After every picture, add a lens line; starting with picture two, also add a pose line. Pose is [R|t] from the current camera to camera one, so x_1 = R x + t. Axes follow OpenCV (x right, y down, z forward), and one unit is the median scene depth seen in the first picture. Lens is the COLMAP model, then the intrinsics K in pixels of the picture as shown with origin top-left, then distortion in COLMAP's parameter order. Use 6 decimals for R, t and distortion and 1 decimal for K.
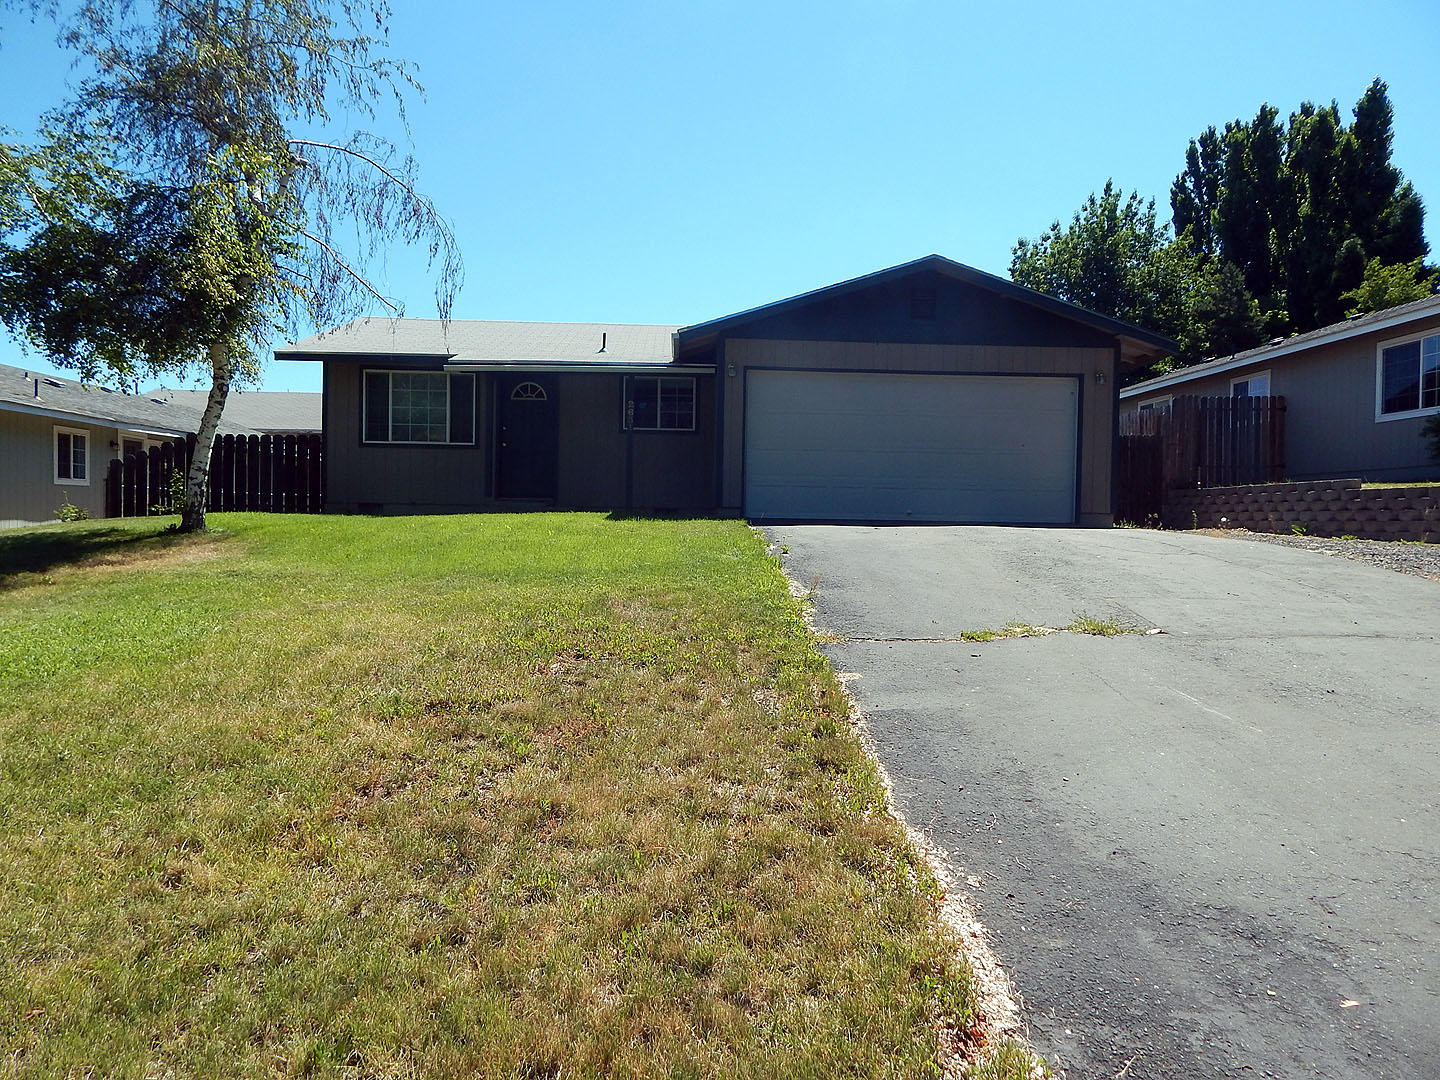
lens RADIAL K [[950.2, 0, 722.0], [0, 950.2, 529.8], [0, 0, 1]] dist [-0.003429, 0.006808]
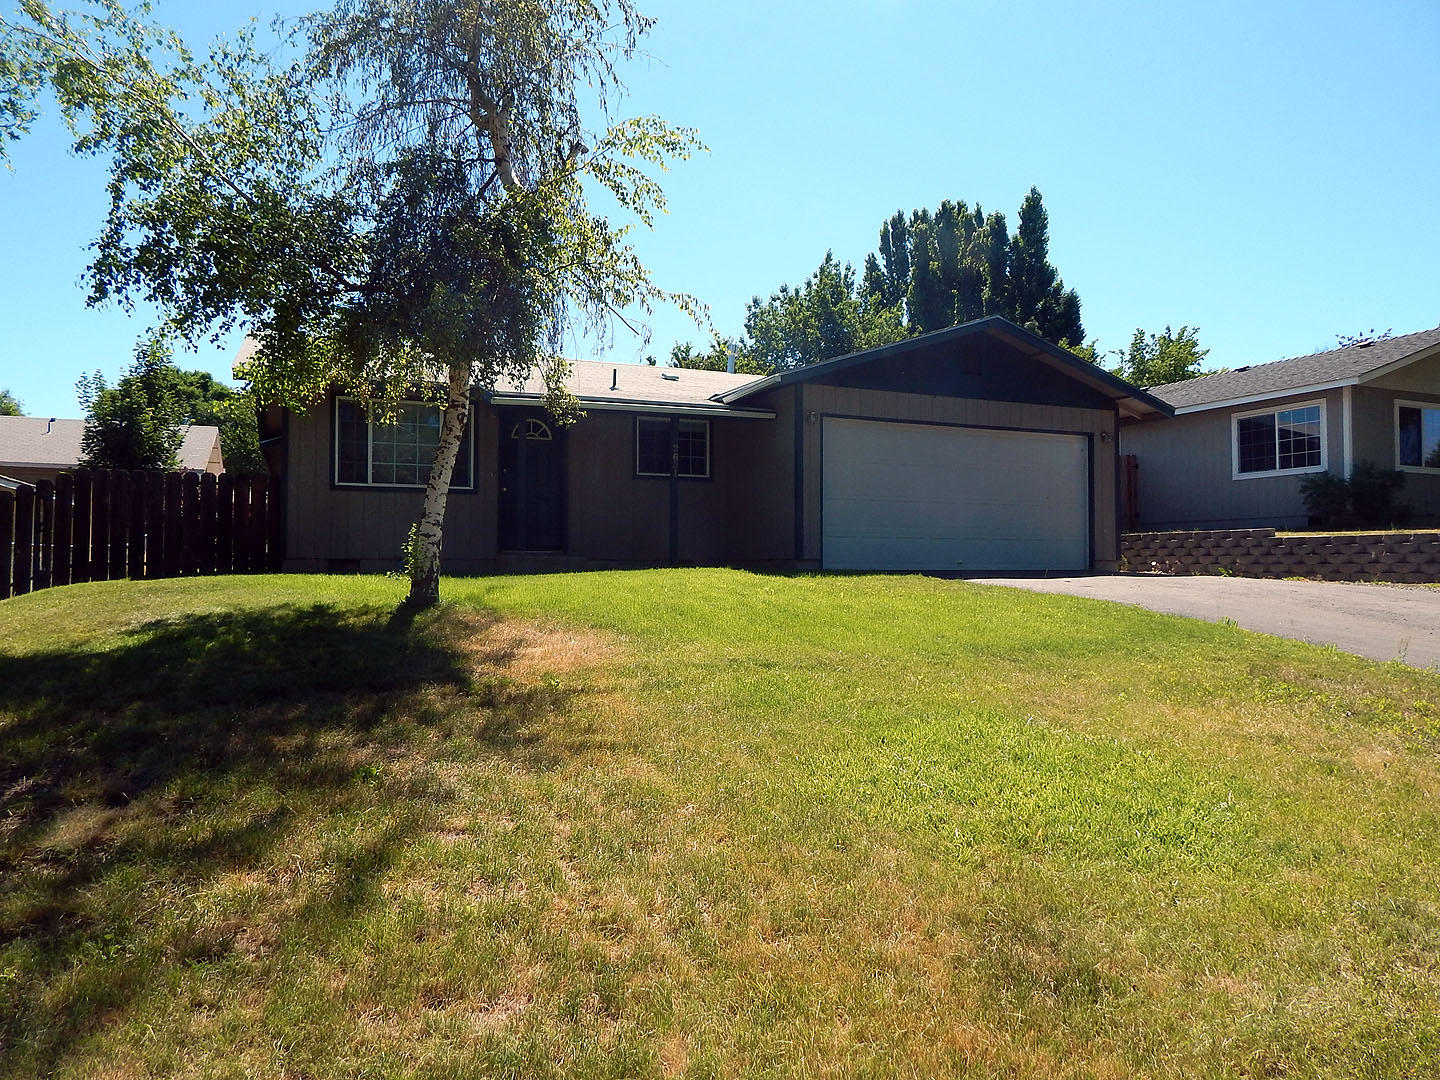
lens RADIAL K [[950.2, 0, 722.7], [0, 950.2, 547.0], [0, 0, 1]] dist [-0.003429, 0.006808]
pose [[0.935533, -0.008397, 0.353141, -0.313628], [0.017966, 0.999555, -0.023826, -0.011175], [-0.352783, 0.028635, 0.935267, 0.103373]]
